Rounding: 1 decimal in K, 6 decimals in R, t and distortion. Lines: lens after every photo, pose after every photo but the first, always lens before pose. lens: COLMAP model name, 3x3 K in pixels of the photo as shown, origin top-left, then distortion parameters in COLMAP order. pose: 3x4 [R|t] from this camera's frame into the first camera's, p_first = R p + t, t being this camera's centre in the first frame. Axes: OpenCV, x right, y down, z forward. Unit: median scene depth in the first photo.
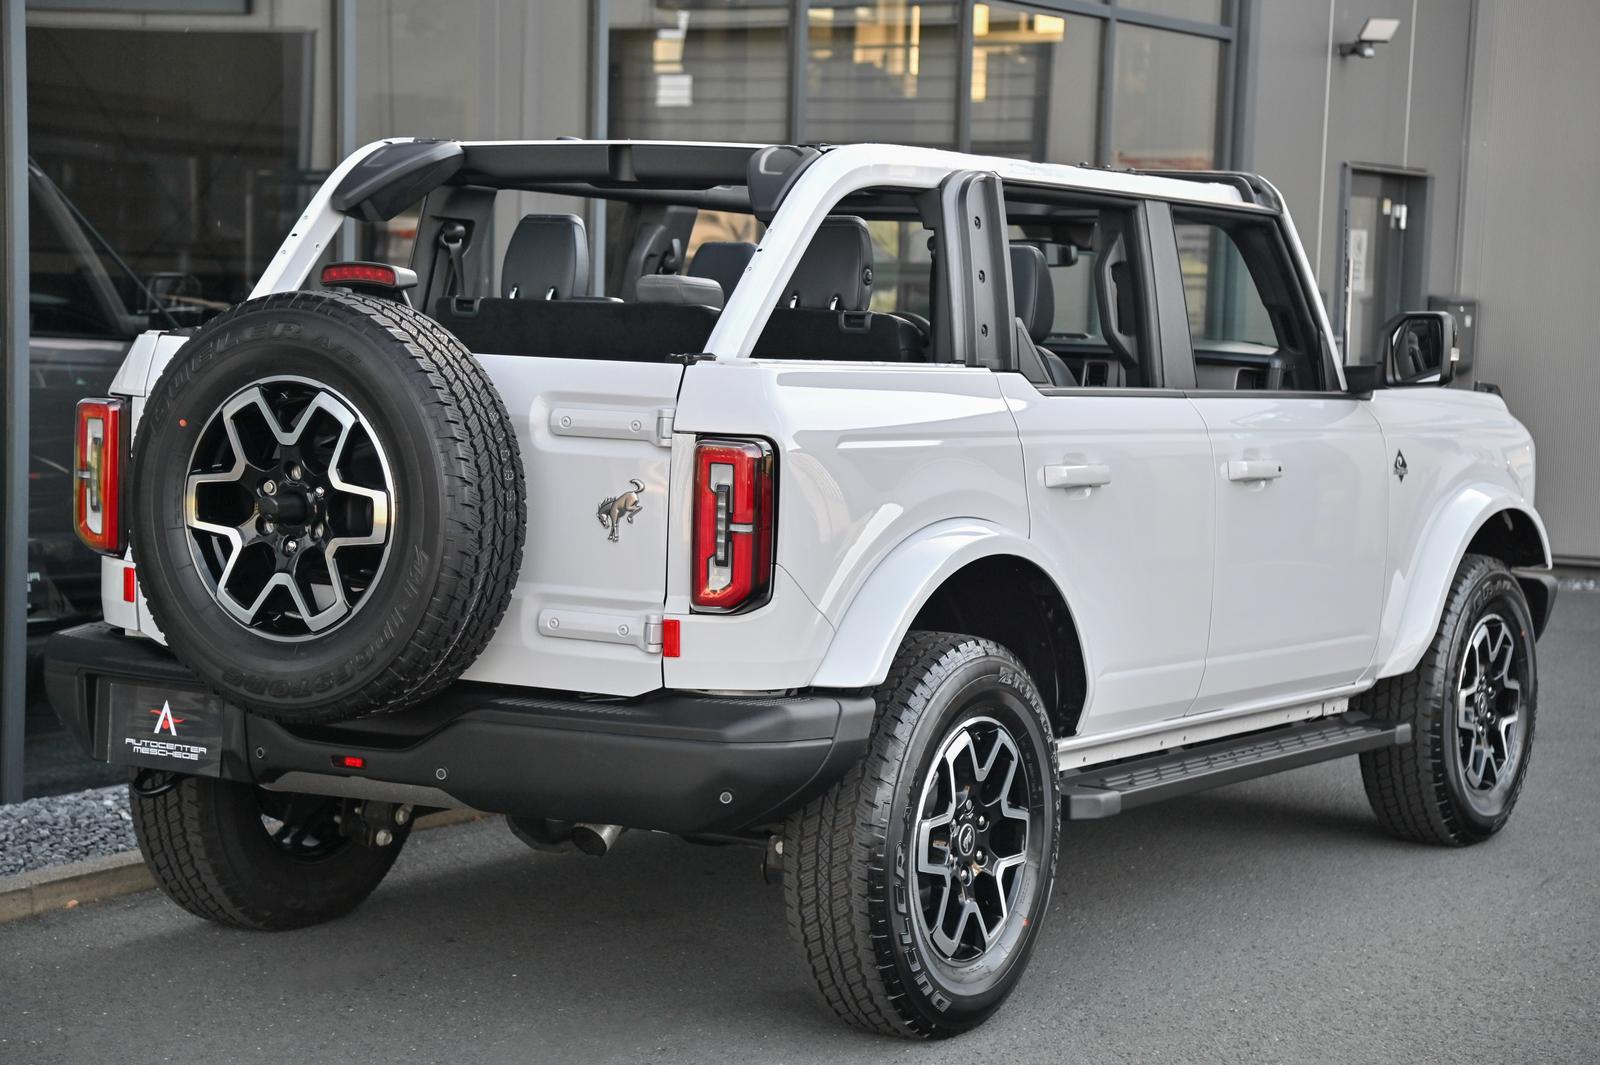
lens RADIAL K [[3282.1, 0, 773.1], [0, 3282.1, 532.0], [0, 0, 1]] dist [0.504131, 0.011949]
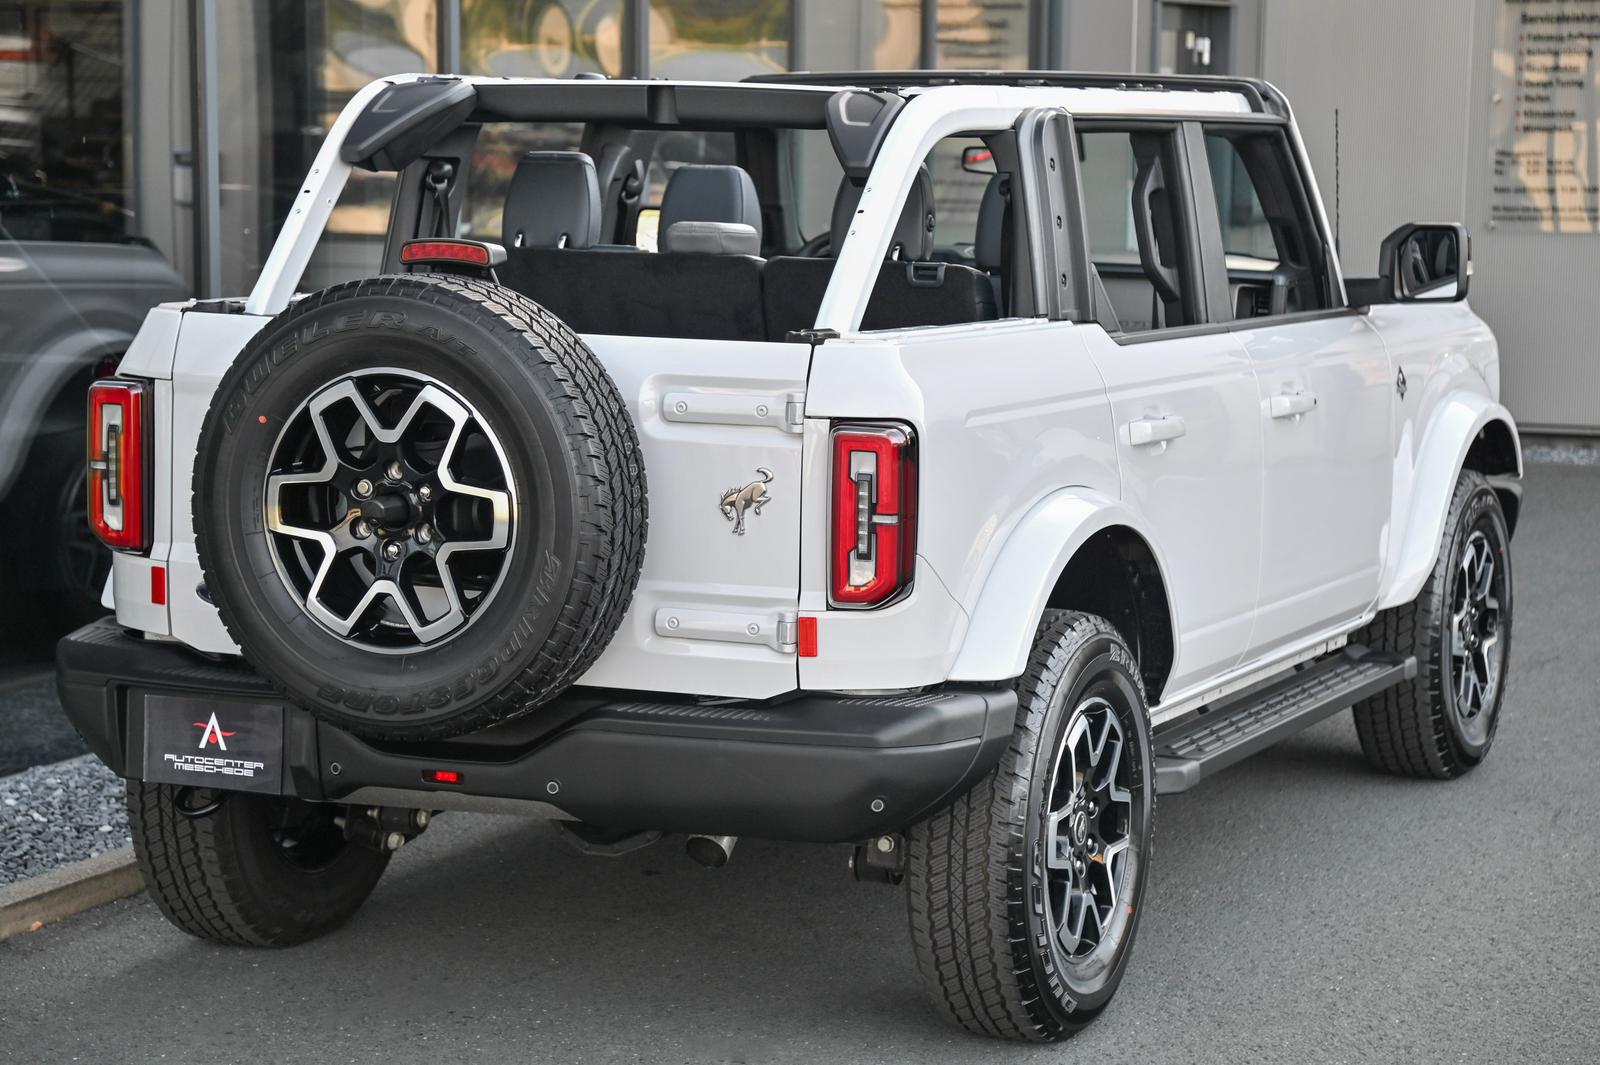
lens RADIAL K [[3824.5, 0, 795.7], [0, 3824.5, 483.9], [0, 0, 1]] dist [0.586031, -0.234740]
pose [[0.990410, -0.031589, 0.134497, -0.174673], [0.026625, 0.998902, 0.038555, -0.051931], [-0.135567, -0.034604, 0.990164, -0.078551]]
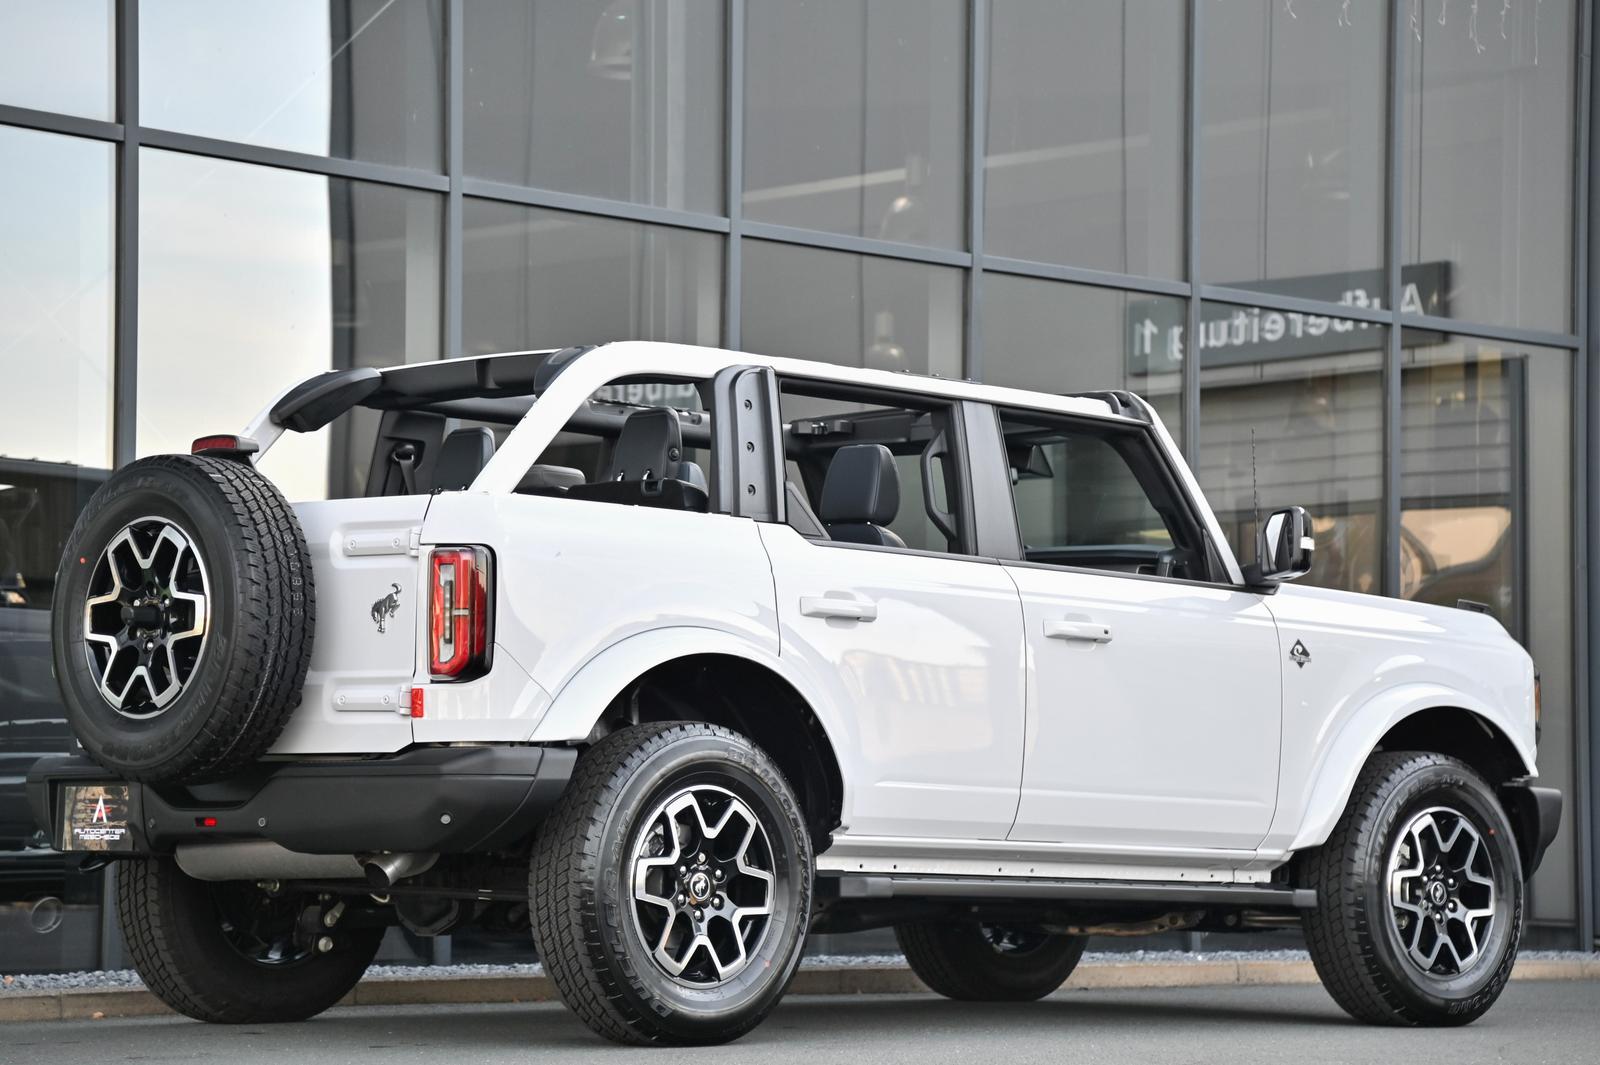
lens RADIAL K [[4472.5, 0, 740.5], [0, 4472.5, 539.6], [0, 0, 1]] dist [0.897919, -0.689674]
pose [[0.968405, -0.035798, -0.246802, 0.515970], [-0.001482, 0.988801, -0.149235, 0.226004], [0.249380, 0.144886, 0.957506, -0.653823]]
